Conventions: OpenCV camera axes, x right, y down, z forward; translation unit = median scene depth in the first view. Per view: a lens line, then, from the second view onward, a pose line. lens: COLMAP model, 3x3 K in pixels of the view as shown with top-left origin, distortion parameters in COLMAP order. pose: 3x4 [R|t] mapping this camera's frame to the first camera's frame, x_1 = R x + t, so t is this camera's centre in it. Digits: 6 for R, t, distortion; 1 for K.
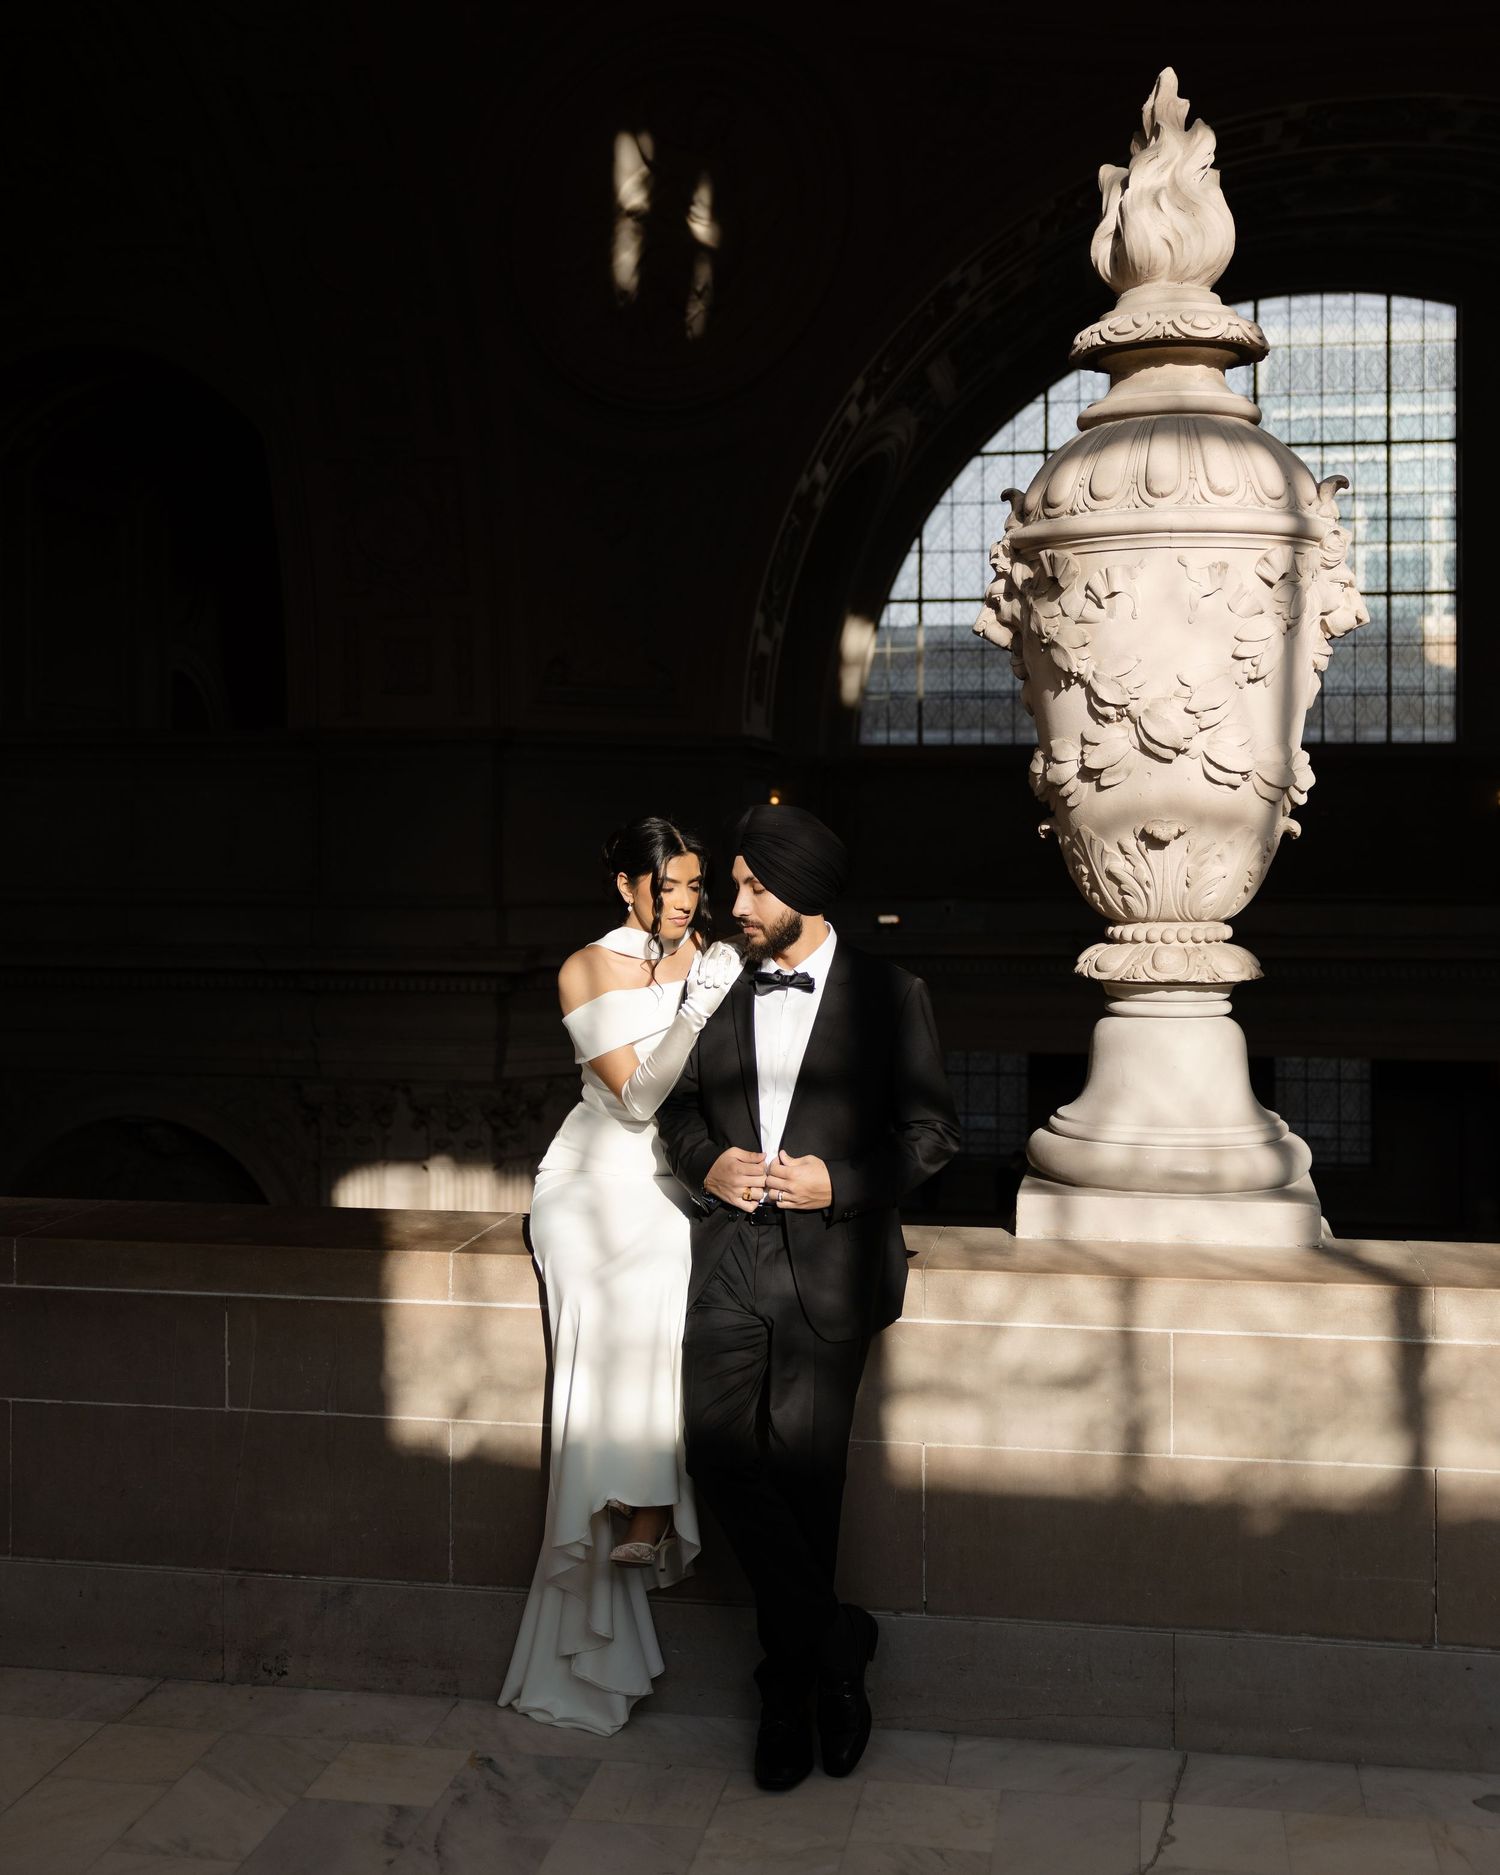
lens RADIAL K [[2146.0, 0, 755.1], [0, 2146.0, 793.2], [0, 0, 1]] dist [-0.009296, -0.049259]
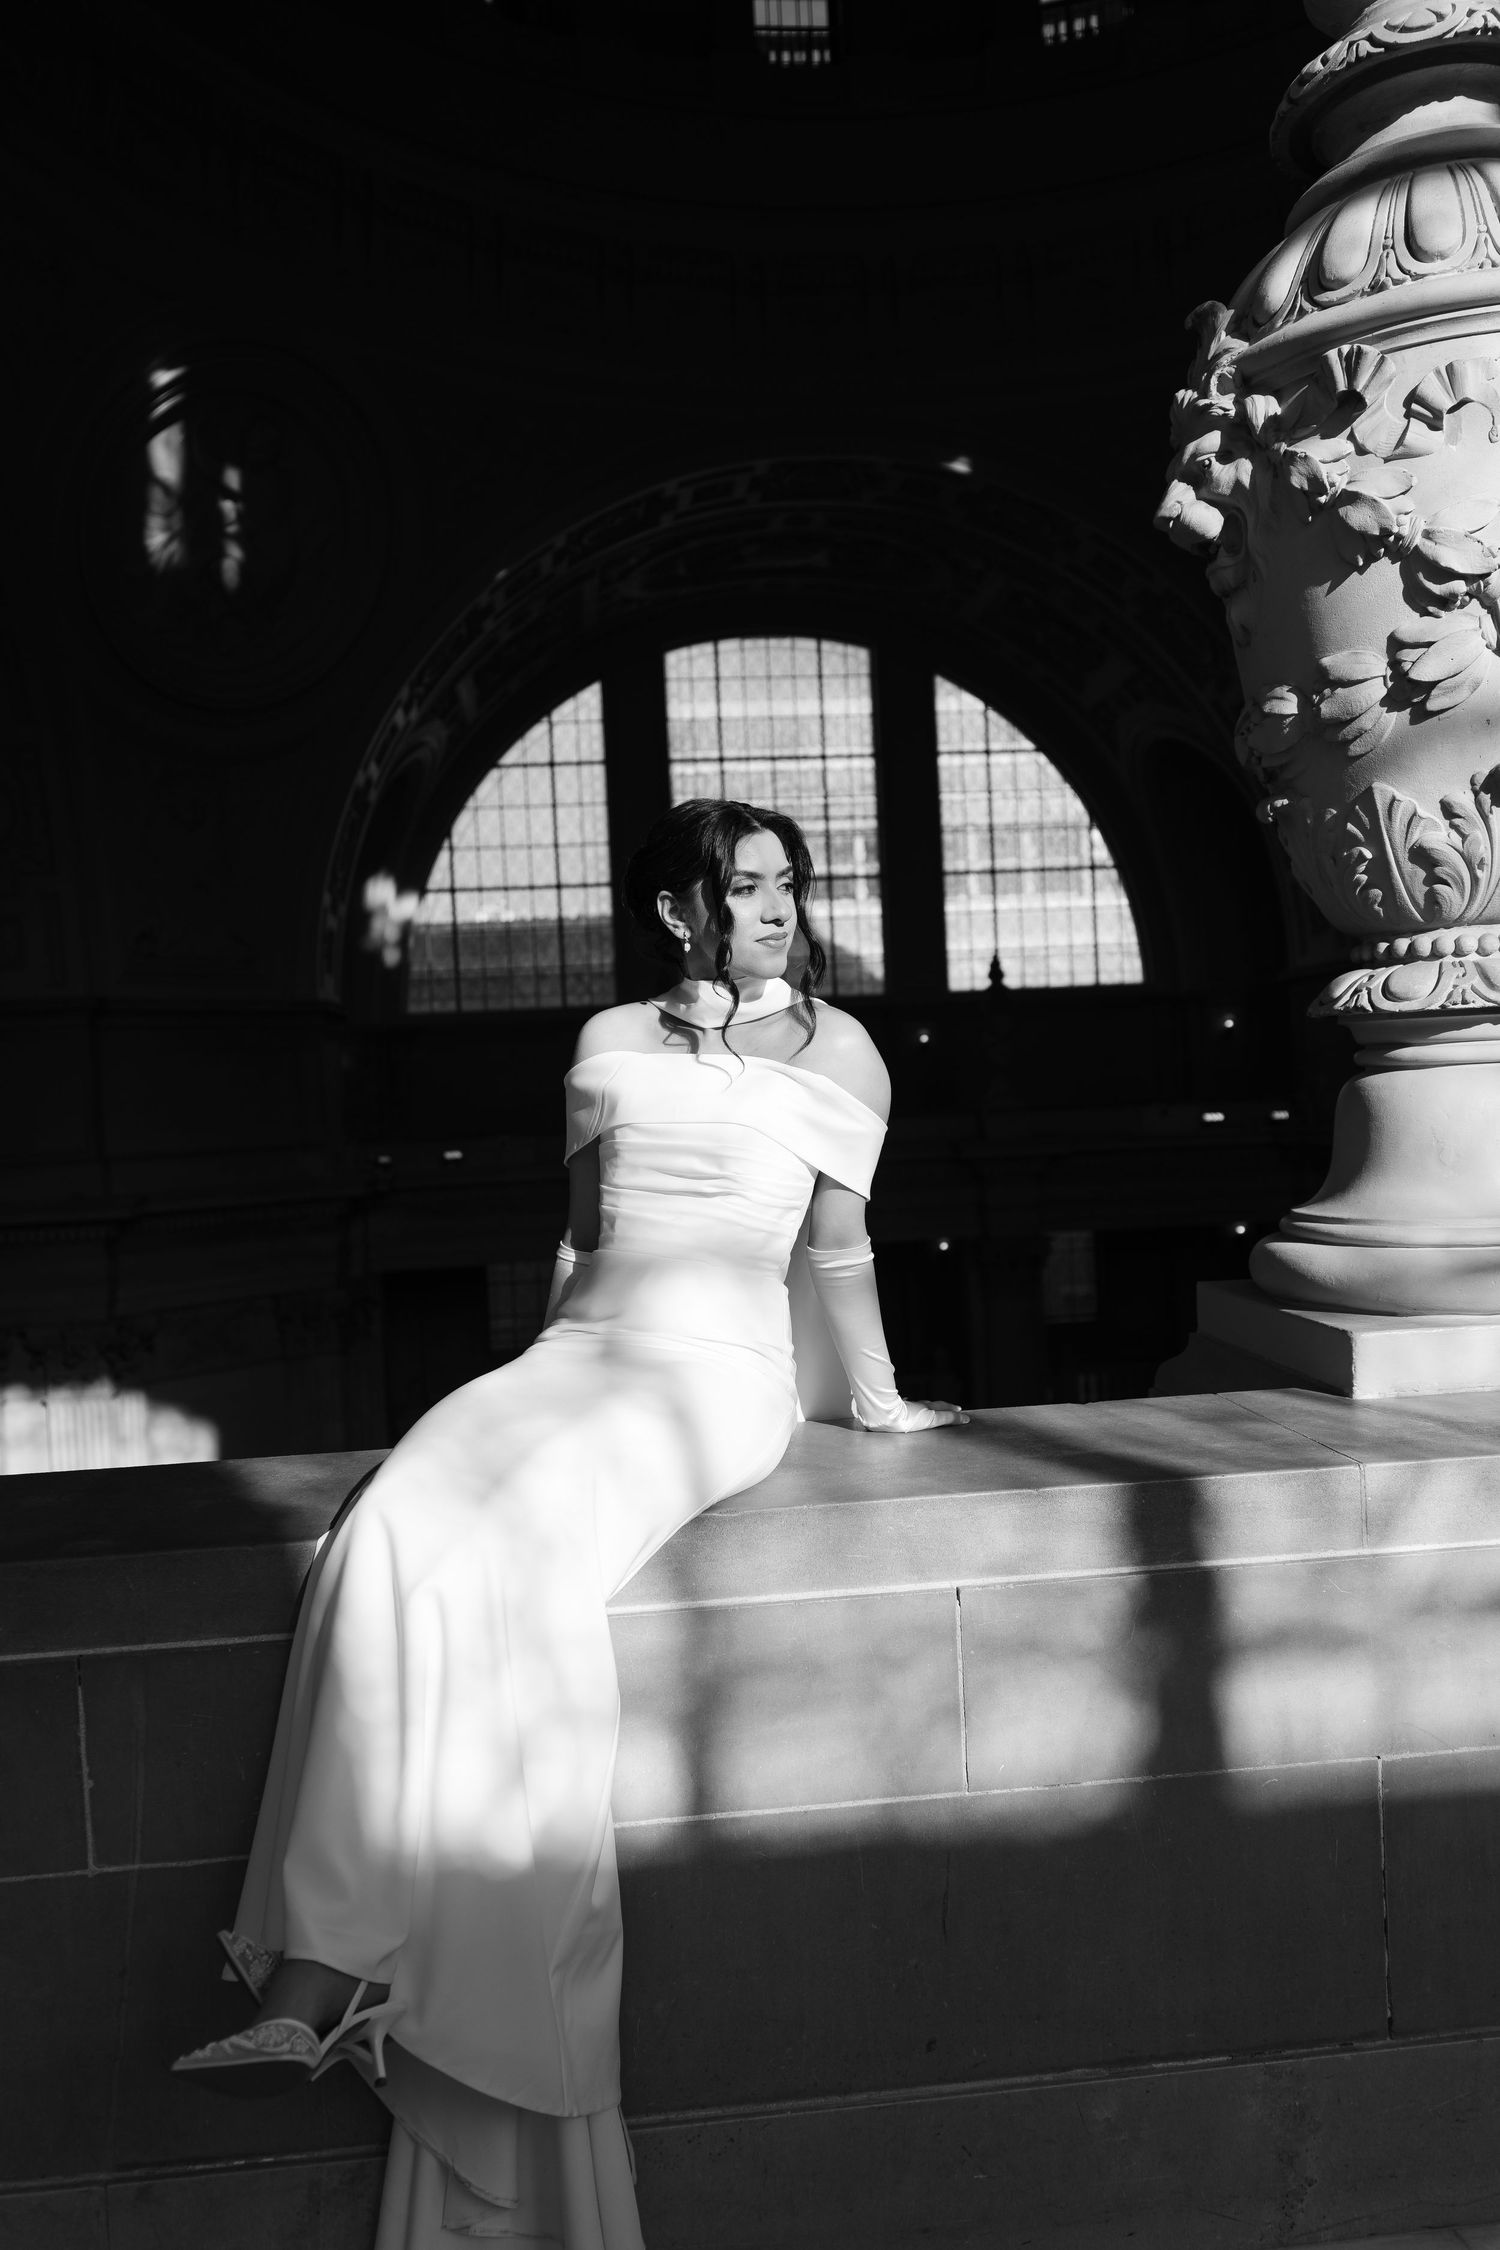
lens RADIAL K [[1693.3, 0, 750.0], [0, 1693.3, 1125.0], [0, 0, 1]] dist [0.001138, -0.013308]
pose [[0.963705, -0.053444, 0.261566, -0.186479], [0.044130, 0.998169, 0.041360, 0.094633], [-0.263298, -0.028316, 0.964299, 0.554744]]
